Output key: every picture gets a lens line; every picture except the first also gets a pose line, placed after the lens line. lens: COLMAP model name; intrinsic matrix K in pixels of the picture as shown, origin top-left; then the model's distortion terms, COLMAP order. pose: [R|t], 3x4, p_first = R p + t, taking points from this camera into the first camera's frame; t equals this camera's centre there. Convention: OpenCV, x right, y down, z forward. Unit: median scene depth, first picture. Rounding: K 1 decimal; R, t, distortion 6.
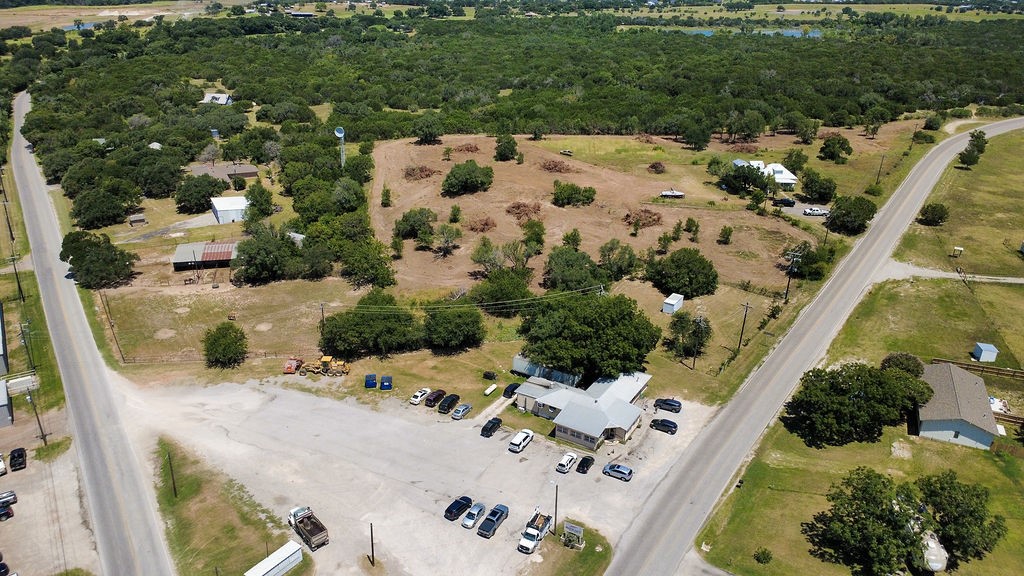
lens RADIAL K [[744.5, 0, 510.3], [0, 744.5, 289.9], [0, 0, 1]] dist [0.004161, -0.002027]
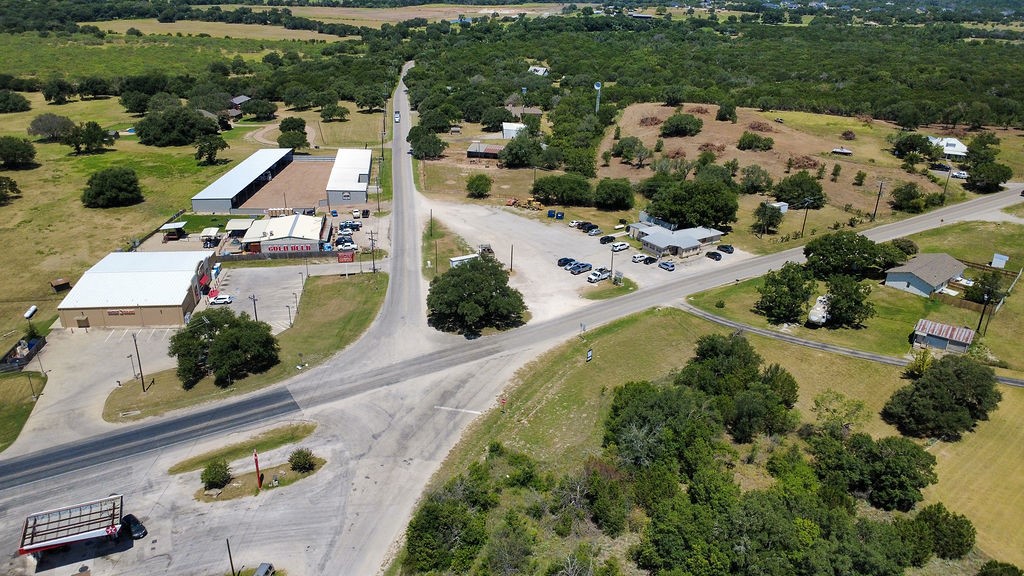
lens RADIAL K [[776.3, 0, 512.0], [0, 776.3, 288.0], [0, 0, 1]] dist [-0.010920, 0.005860]
pose [[0.900177, 0.169756, -0.401078, 0.319669], [-0.180900, 0.983448, 0.010233, 0.202335], [0.396176, 0.063344, 0.915987, -0.417449]]
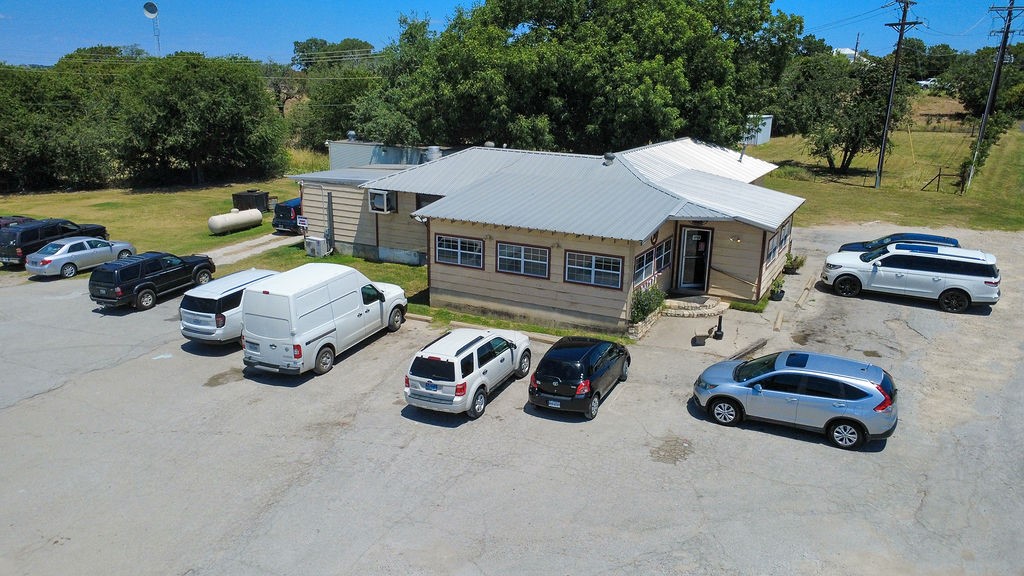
lens RADIAL K [[744.1, 0, 513.4], [0, 744.1, 276.6], [0, 0, 1]] dist [0.003899, 0.003357]
pose [[0.998730, -0.014909, 0.048127, 0.047952], [0.022251, 0.987535, -0.155820, 0.145593], [-0.045204, 0.156693, 0.986612, 0.508889]]
